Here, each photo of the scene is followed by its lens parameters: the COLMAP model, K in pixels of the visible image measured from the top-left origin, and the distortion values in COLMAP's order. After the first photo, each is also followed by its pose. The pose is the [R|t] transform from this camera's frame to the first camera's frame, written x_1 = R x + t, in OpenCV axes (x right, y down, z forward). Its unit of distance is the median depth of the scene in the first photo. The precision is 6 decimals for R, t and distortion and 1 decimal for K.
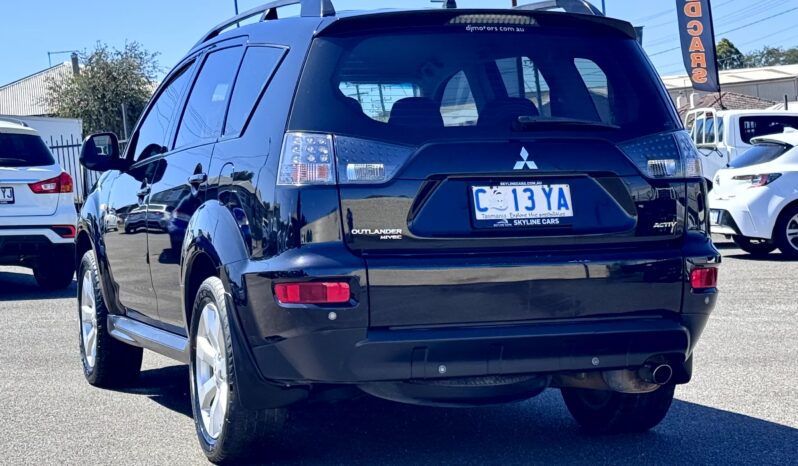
lens RADIAL K [[1708.1, 0, 399.0], [0, 1708.1, 233.0], [0, 0, 1]] dist [0.093130, 0.040155]
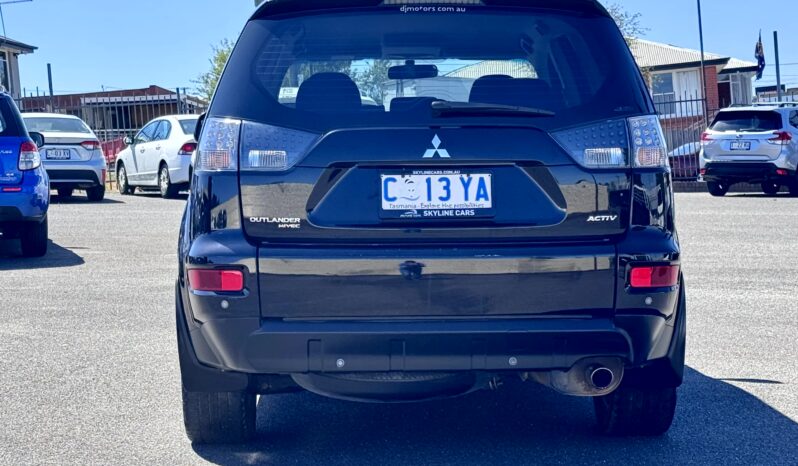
lens RADIAL K [[1708.1, 0, 399.0], [0, 1708.1, 233.0], [0, 0, 1]] dist [0.093130, 0.040155]
pose [[0.950816, 0.025849, -0.308676, 0.349080], [-0.018627, 0.999480, 0.026321, -0.019940], [0.309196, -0.019277, 0.950803, 0.085766]]
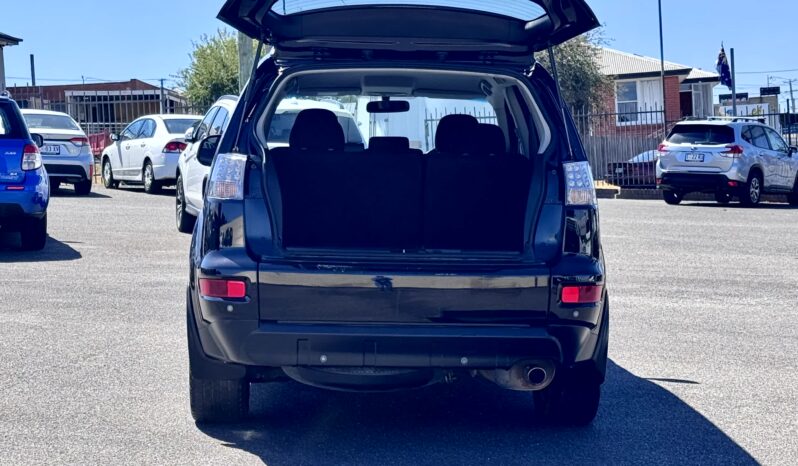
lens RADIAL K [[1679.9, 0, 399.0], [0, 1679.9, 233.0], [0, 0, 1]] dist [0.069031, 0.403536]
pose [[0.955234, 0.051532, -0.291328, 0.405316], [-0.044856, 0.998556, 0.029554, -0.043871], [0.292430, -0.015163, 0.956167, -0.101852]]
